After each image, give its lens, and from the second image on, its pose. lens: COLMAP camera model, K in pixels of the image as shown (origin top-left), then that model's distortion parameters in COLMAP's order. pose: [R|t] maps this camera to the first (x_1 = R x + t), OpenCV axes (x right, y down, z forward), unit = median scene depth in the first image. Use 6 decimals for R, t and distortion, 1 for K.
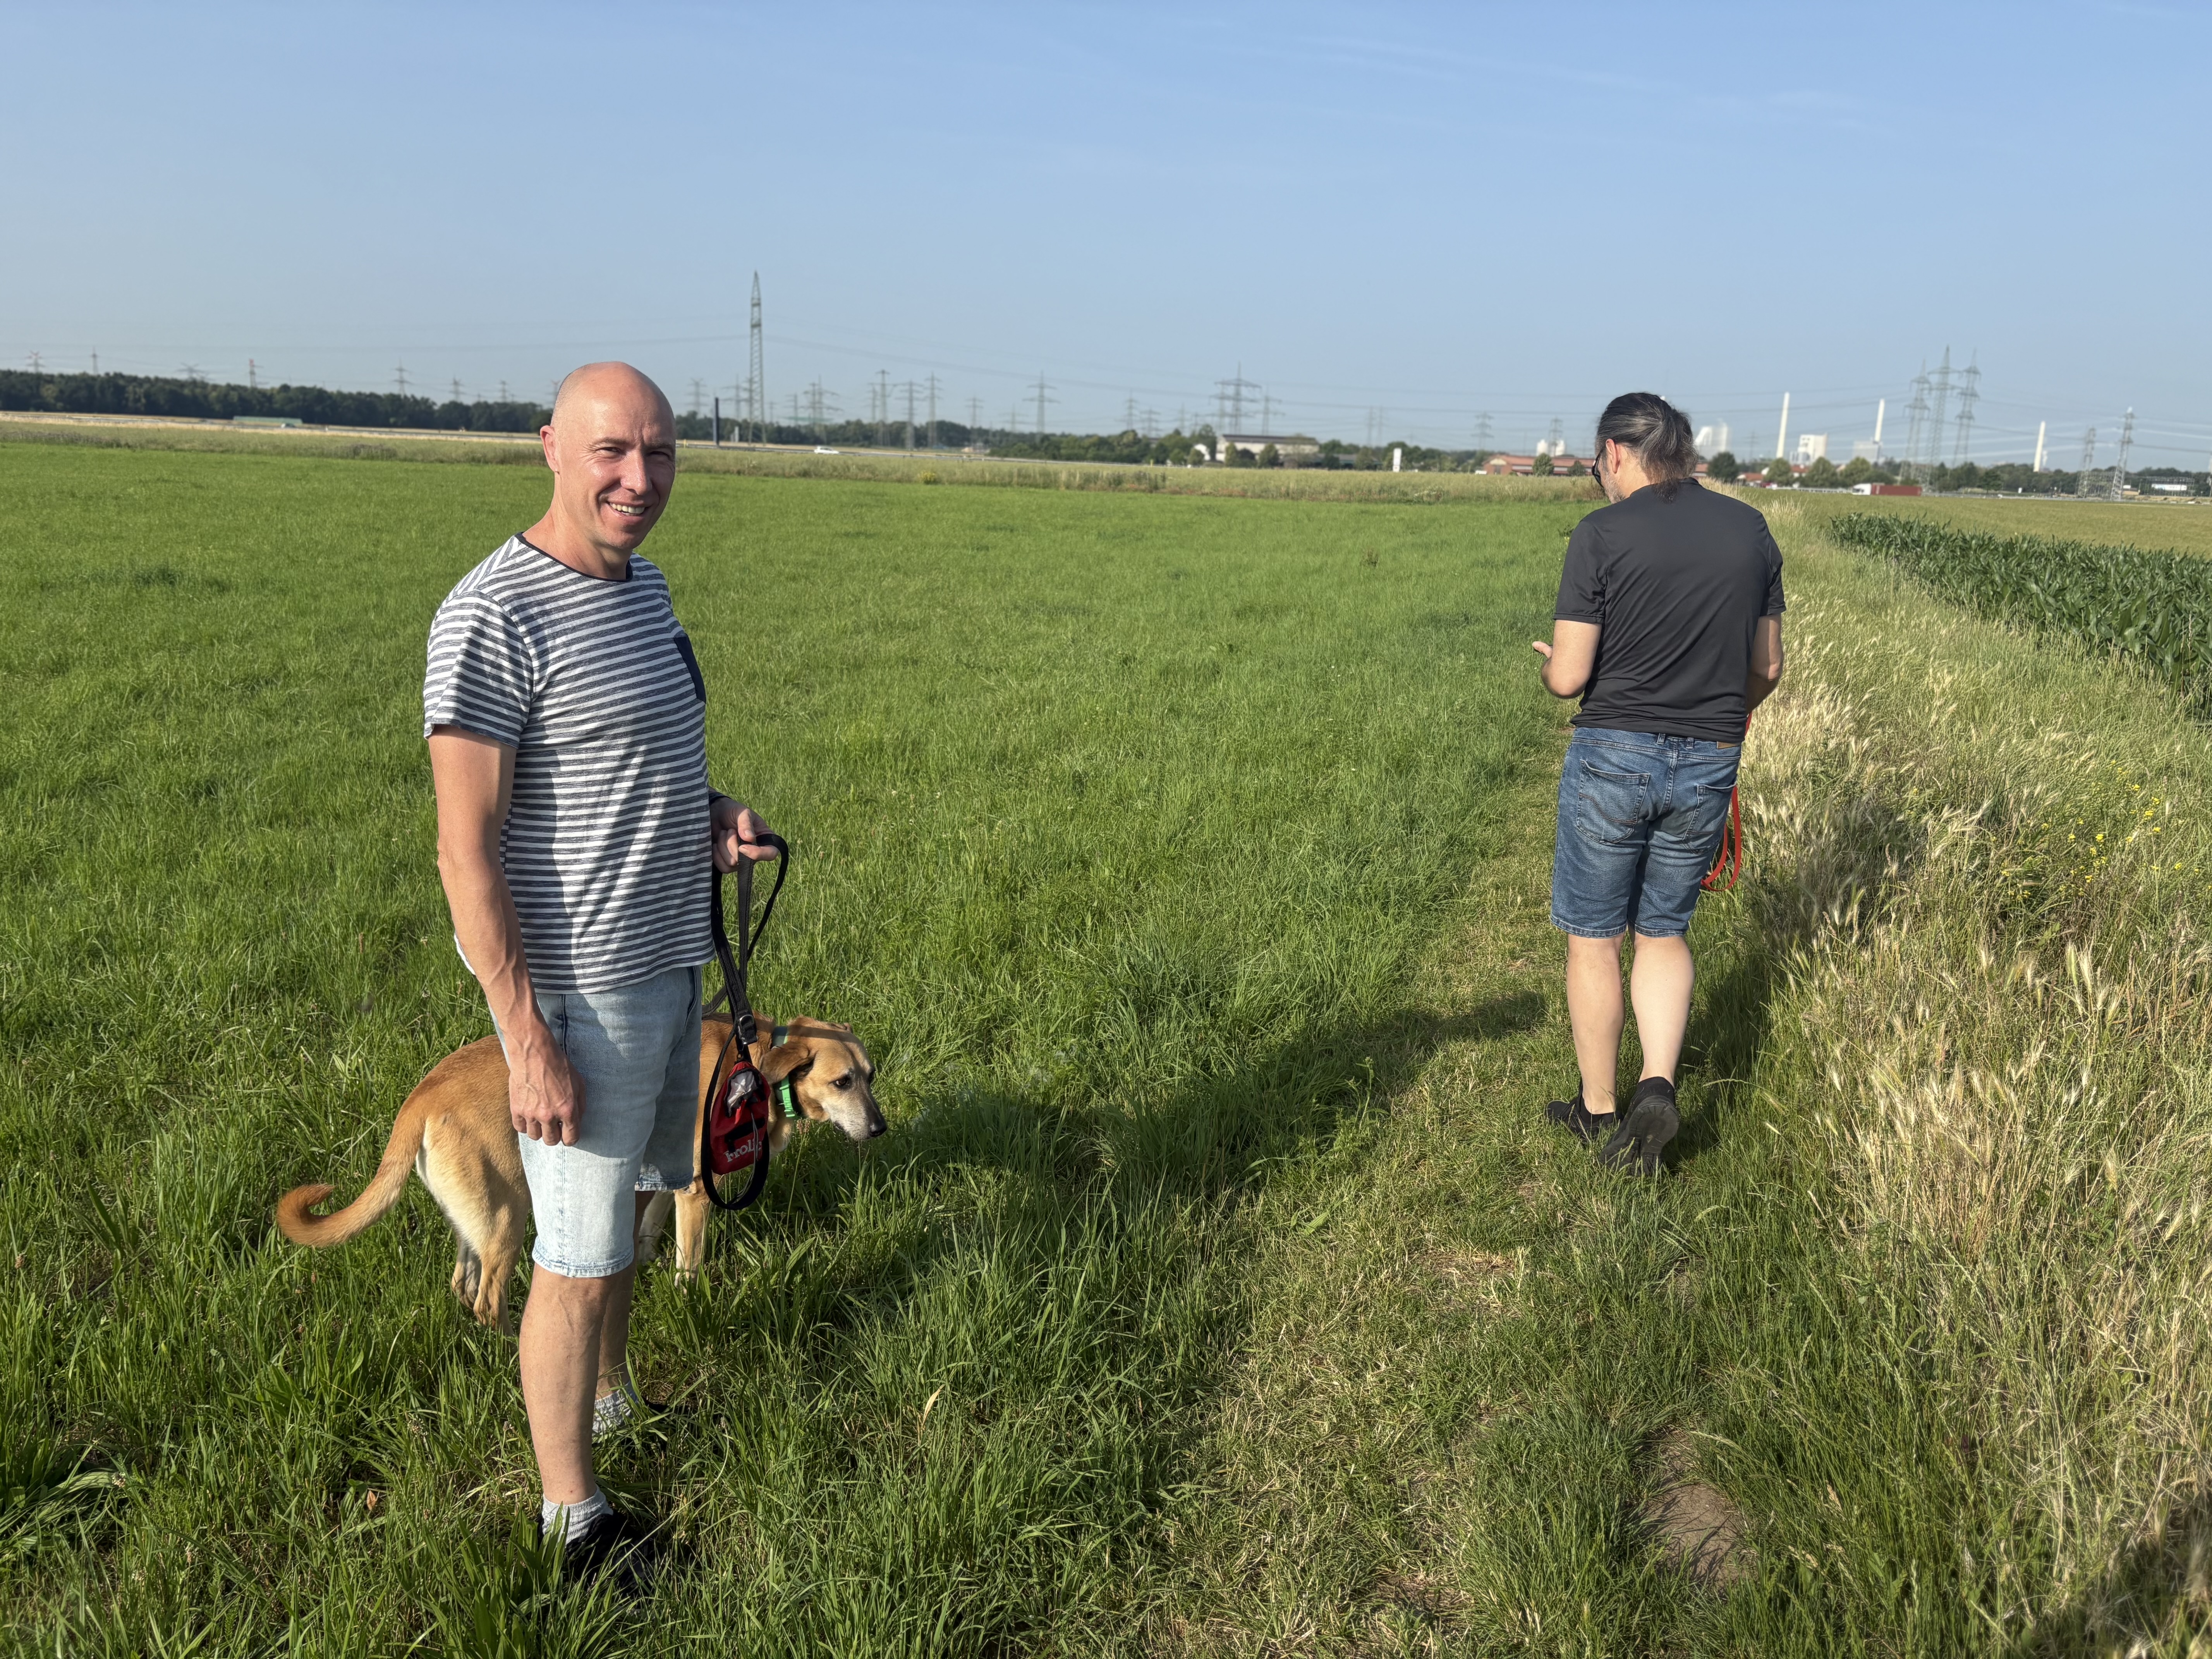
lens RADIAL K [[1687.6, 0, 1107.2], [0, 1687.6, 829.5], [0, 0, 1]] dist [-0.006172, -0.001772]
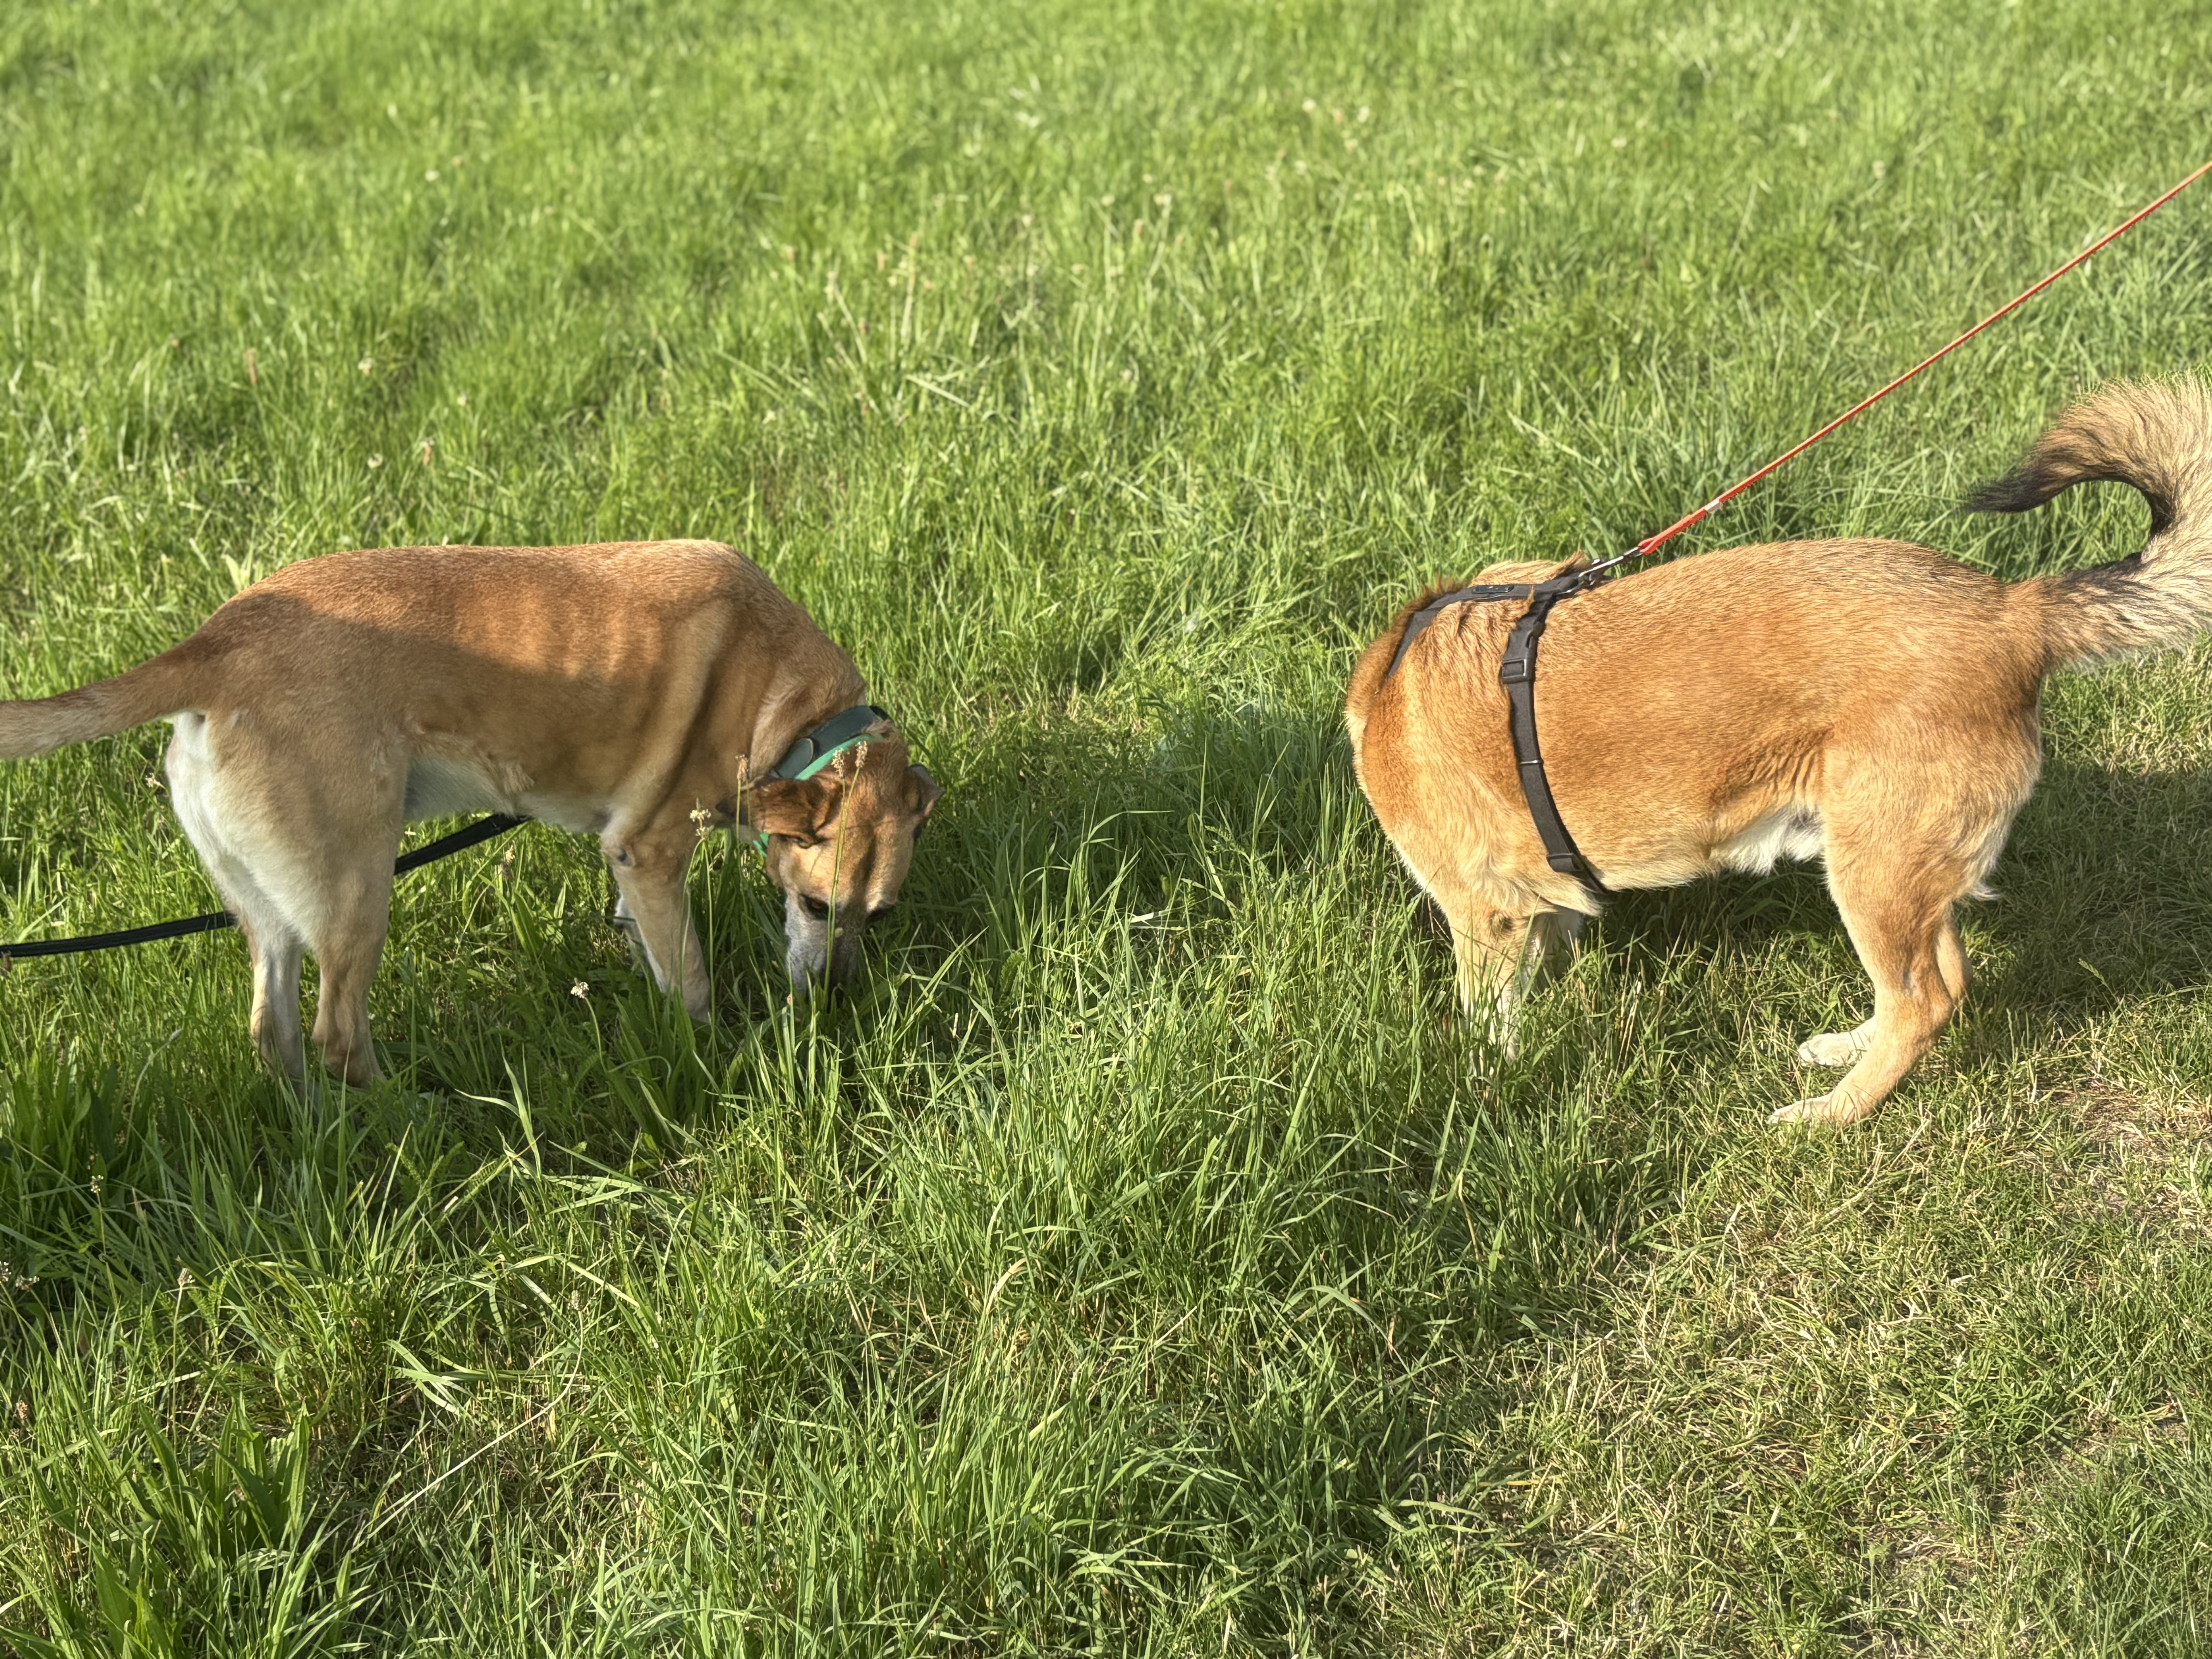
lens RADIAL K [[2943.0, 0, 1105.3], [0, 2943.0, 828.8], [0, 0, 1]] dist [0.004055, 0.000000]
pose [[0.966046, 0.077127, -0.246588, 0.139036], [-0.020651, 0.974401, 0.223866, -0.013484], [0.257542, -0.211173, 0.942909, 0.144171]]
